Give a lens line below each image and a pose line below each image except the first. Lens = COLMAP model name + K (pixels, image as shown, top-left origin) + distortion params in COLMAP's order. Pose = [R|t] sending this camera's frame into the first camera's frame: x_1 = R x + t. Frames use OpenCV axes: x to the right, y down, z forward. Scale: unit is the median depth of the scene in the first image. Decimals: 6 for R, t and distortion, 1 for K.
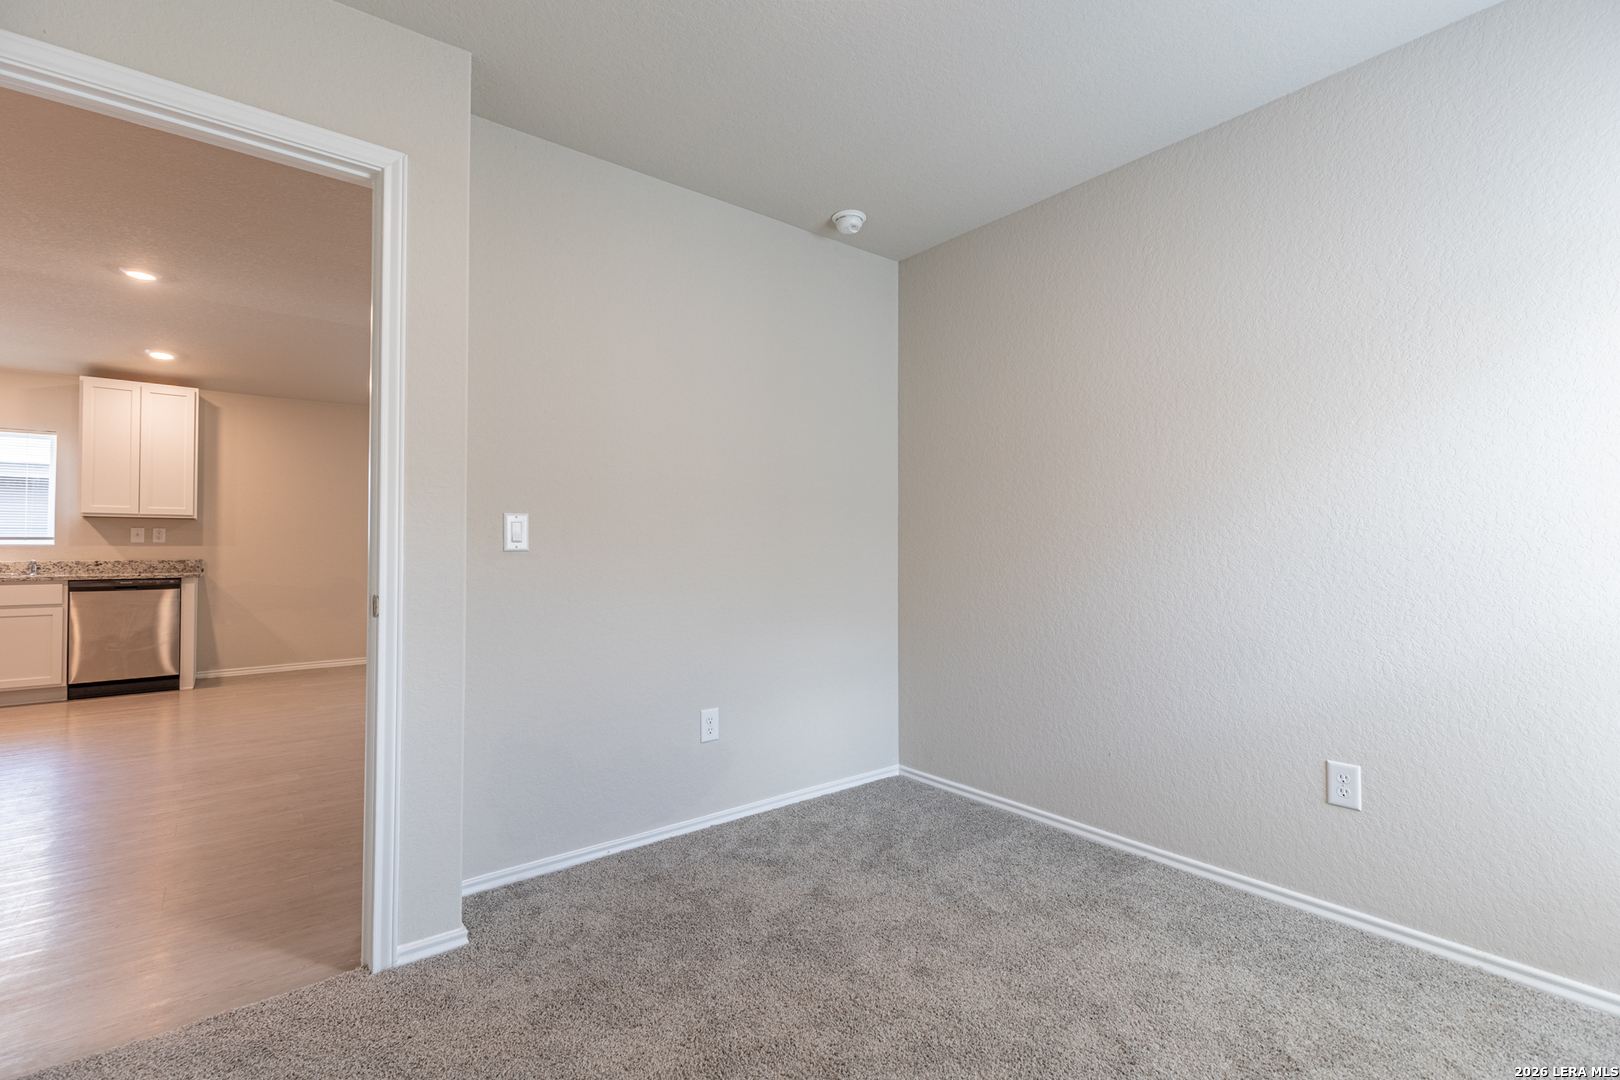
lens RADIAL K [[727.2, 0, 815.6], [0, 727.2, 535.5], [0, 0, 1]] dist [0.009110, -0.002153]
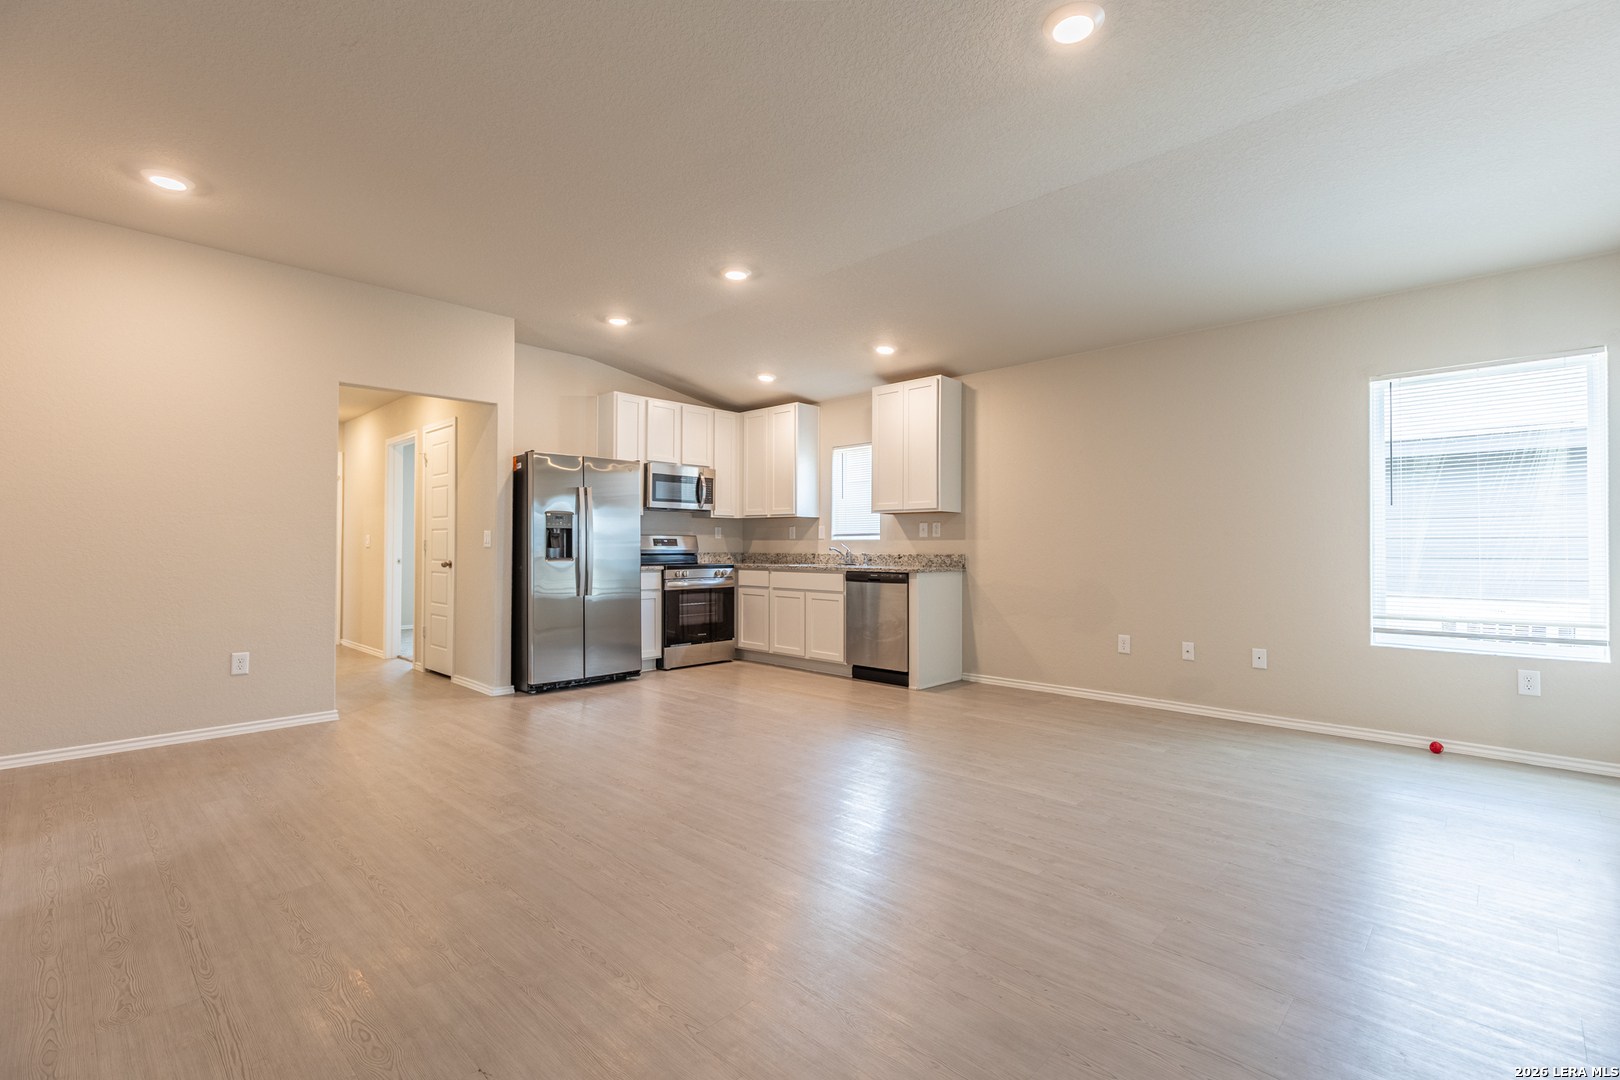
lens RADIAL K [[727.2, 0, 815.6], [0, 727.2, 535.5], [0, 0, 1]] dist [0.009110, -0.002153]
pose [[0.129085, -0.011175, -0.991571, 0.075109], [0.018435, 0.999791, -0.008868, 0.014472], [0.991462, -0.017134, 0.129264, 0.752763]]
